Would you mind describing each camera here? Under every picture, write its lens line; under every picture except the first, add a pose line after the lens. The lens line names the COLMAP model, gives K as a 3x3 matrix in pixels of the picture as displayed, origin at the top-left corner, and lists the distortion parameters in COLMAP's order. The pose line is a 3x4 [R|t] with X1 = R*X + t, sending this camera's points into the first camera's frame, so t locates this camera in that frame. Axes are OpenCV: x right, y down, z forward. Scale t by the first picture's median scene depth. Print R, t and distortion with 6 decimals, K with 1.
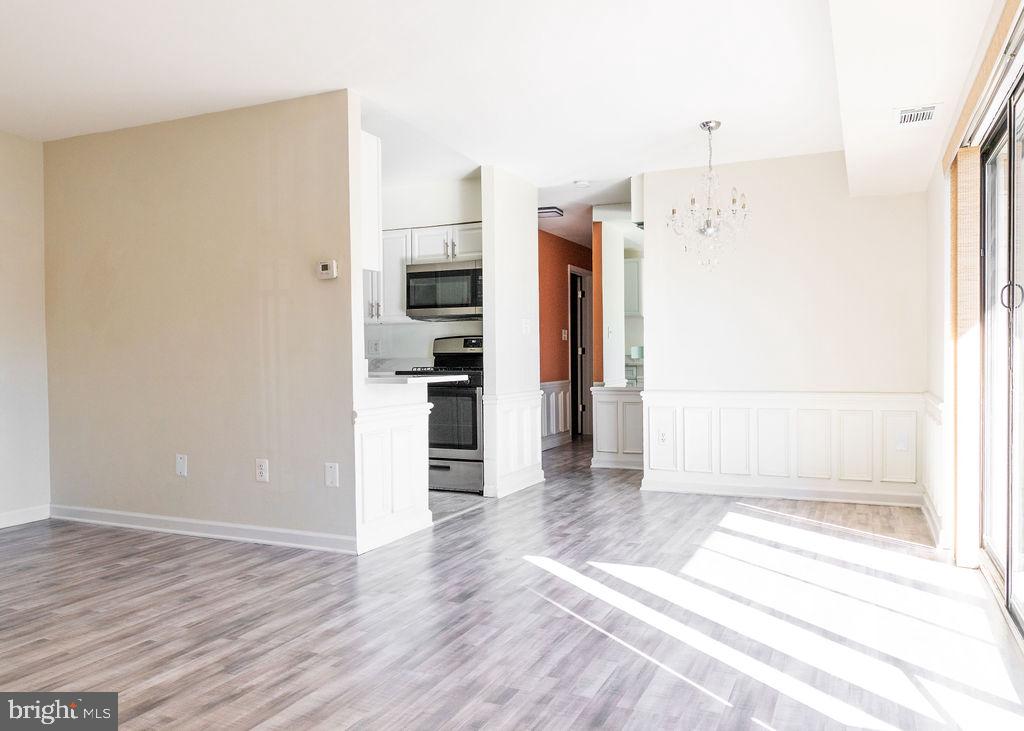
lens RADIAL K [[742.7, 0, 551.1], [0, 742.7, 366.8], [0, 0, 1]] dist [0.003435, 0.000567]
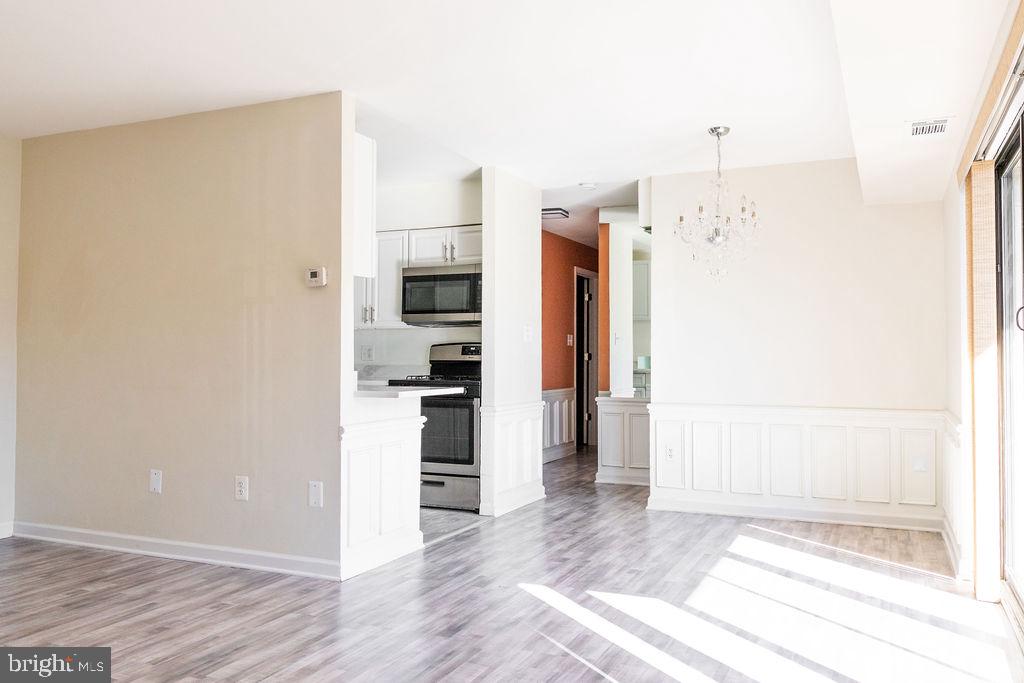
lens RADIAL K [[782.3, 0, 567.5], [0, 782.3, 331.8], [0, 0, 1]] dist [0.004899, -0.002665]
pose [[0.999889, 0.010511, 0.010561, 0.010539], [-0.010013, 0.998885, -0.046134, -0.017151], [-0.011034, 0.046023, 0.998879, -0.001584]]
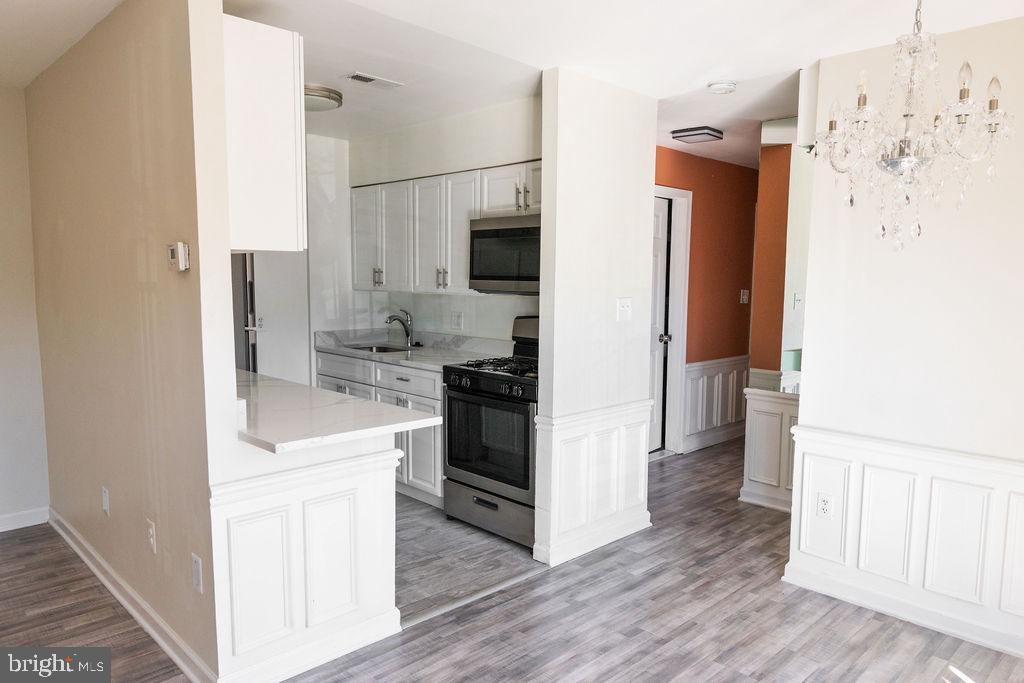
lens RADIAL K [[707.8, 0, 511.1], [0, 707.8, 351.6], [0, 0, 1]] dist [0.000846, -0.005713]
pose [[0.922620, 0.060371, -0.380957, 0.181170], [-0.026444, 0.995252, 0.093675, -0.111500], [0.384803, -0.076352, 0.919835, 0.540329]]
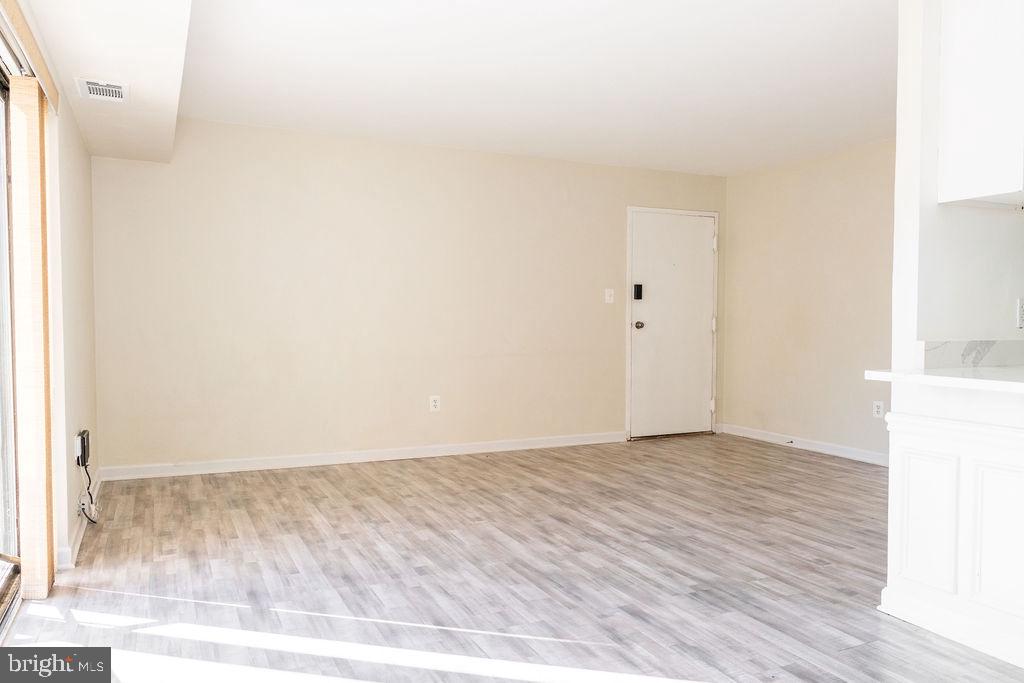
lens RADIAL K [[707.8, 0, 511.1], [0, 707.8, 351.6], [0, 0, 1]] dist [0.000846, -0.005713]
pose [[-0.653627, 0.039046, -0.755809, 0.476166], [-0.009741, 0.998151, 0.059990, -0.036785], [0.756754, 0.046573, -0.652039, 1.131416]]
